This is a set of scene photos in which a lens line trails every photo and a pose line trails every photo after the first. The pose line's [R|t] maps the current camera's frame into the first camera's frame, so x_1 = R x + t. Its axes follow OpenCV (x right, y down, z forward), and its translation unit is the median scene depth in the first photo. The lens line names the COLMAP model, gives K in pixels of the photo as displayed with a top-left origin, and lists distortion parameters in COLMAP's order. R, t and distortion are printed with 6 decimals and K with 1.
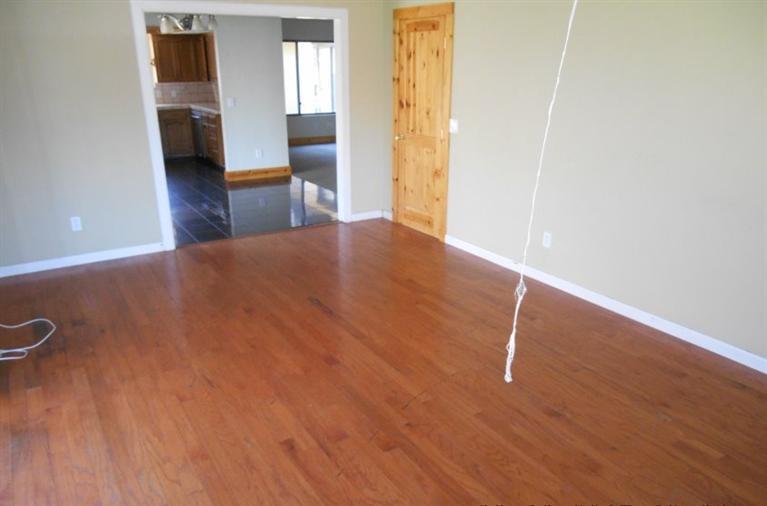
lens RADIAL K [[579.5, 0, 383.3], [0, 579.5, 253.4], [0, 0, 1]] dist [-0.000702, -0.000276]
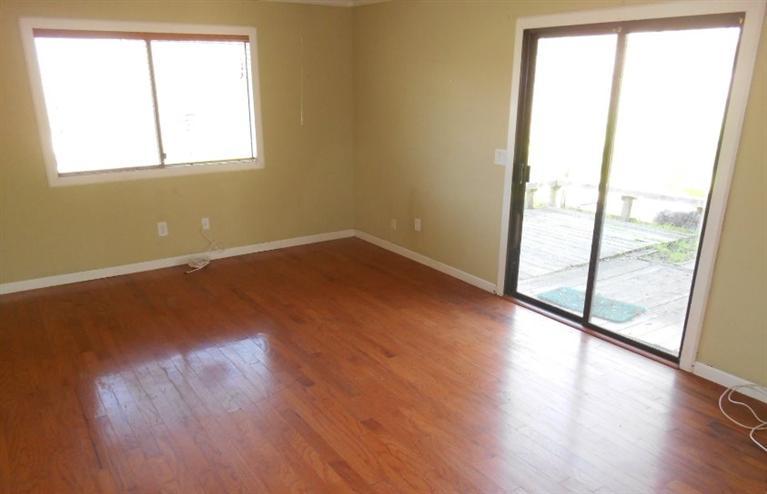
lens RADIAL K [[608.4, 0, 383.4], [0, 608.4, 247.0], [0, 0, 1]] dist [-0.002193, -0.000109]
pose [[-0.999121, 0.027194, -0.031888, -0.100560], [0.003426, 0.811350, 0.584550, -0.658710], [0.041769, 0.583928, -0.810730, 1.863633]]
